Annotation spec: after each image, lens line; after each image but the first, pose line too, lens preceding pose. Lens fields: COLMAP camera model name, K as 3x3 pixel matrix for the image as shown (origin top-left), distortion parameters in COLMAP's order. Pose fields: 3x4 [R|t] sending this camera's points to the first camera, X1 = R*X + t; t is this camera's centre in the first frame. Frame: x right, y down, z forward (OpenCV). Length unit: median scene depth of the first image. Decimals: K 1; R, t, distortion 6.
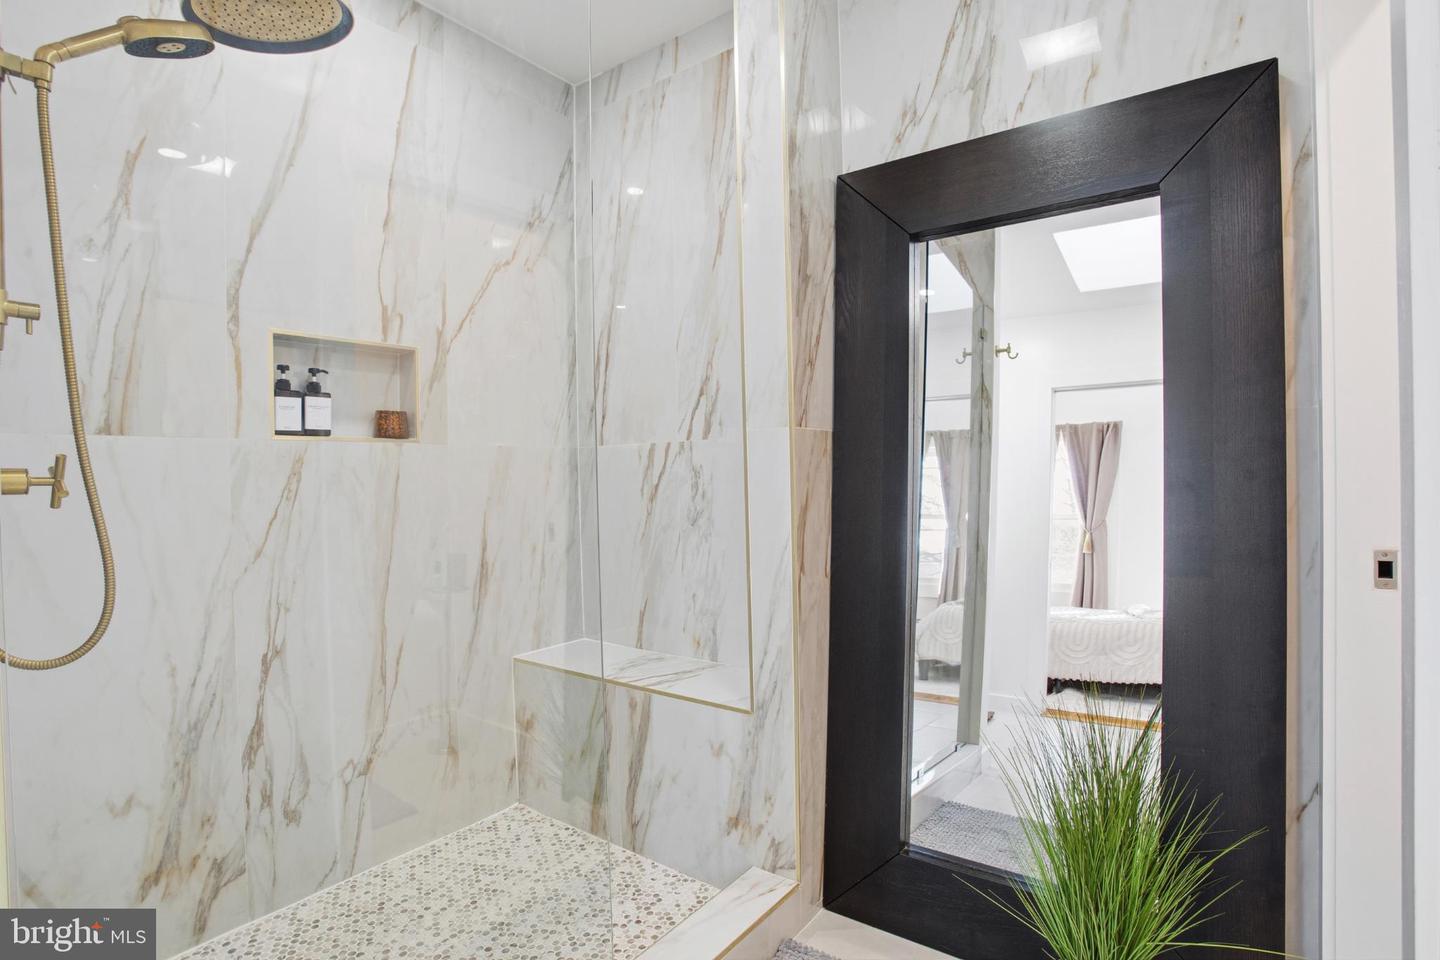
lens RADIAL K [[733.9, 0, 726.9], [0, 733.9, 480.6], [0, 0, 1]] dist [-0.091071, 0.050404]
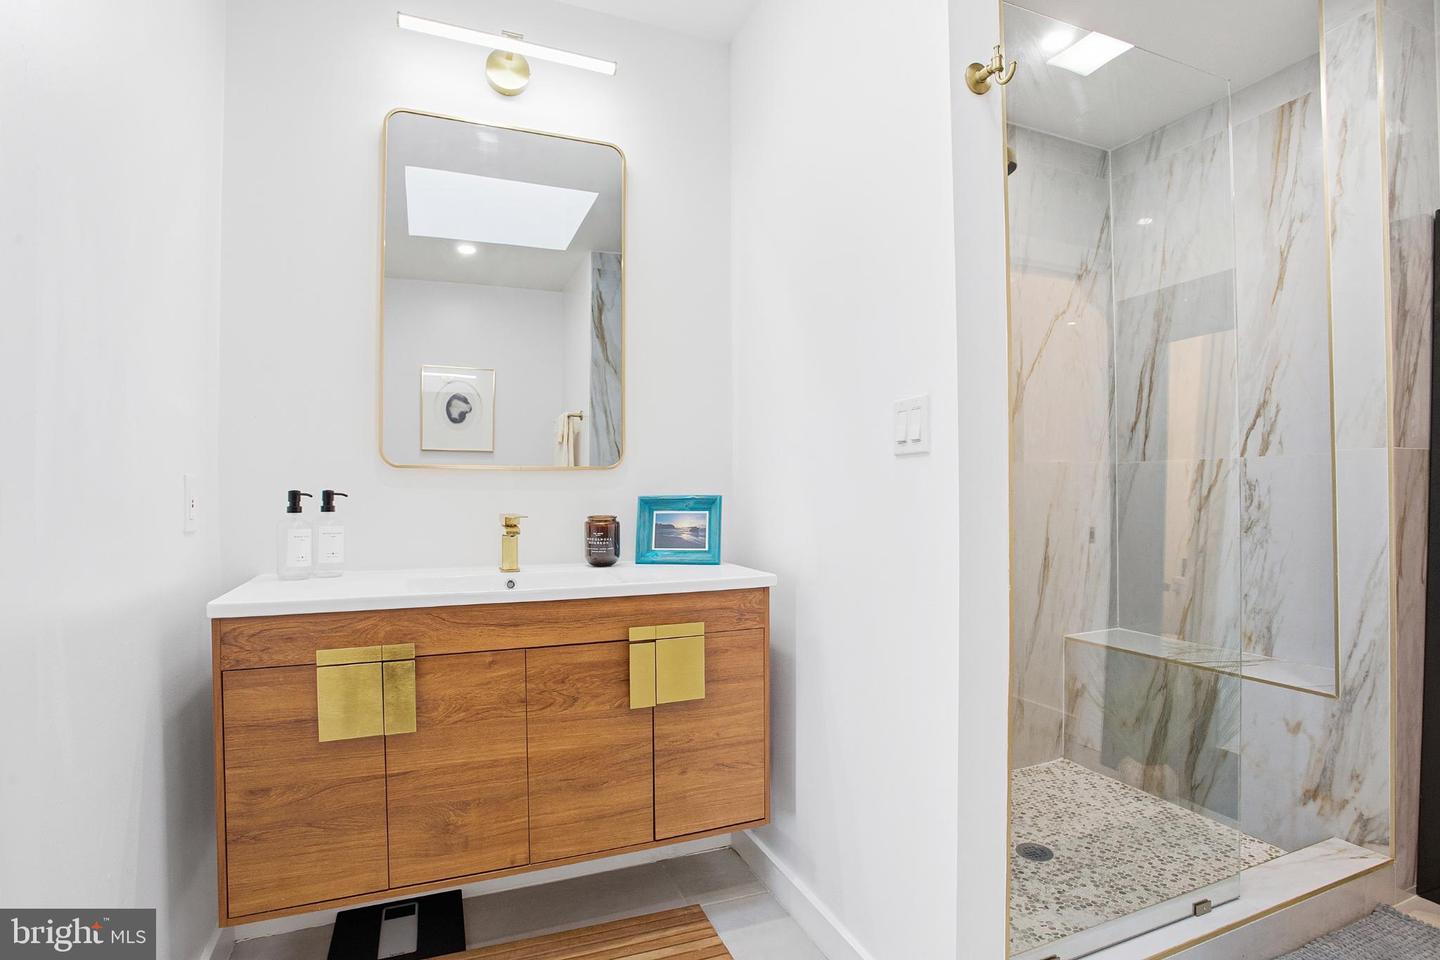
lens RADIAL K [[728.1, 0, 720.0], [0, 728.1, 480.0], [0, 0, 1]] dist [-0.074554, 0.027990]
pose [[0.854070, 0.008709, -0.520084, -0.199699], [-0.015896, 0.999830, -0.009362, 0.003712], [0.519914, 0.016263, 0.854064, -0.387336]]
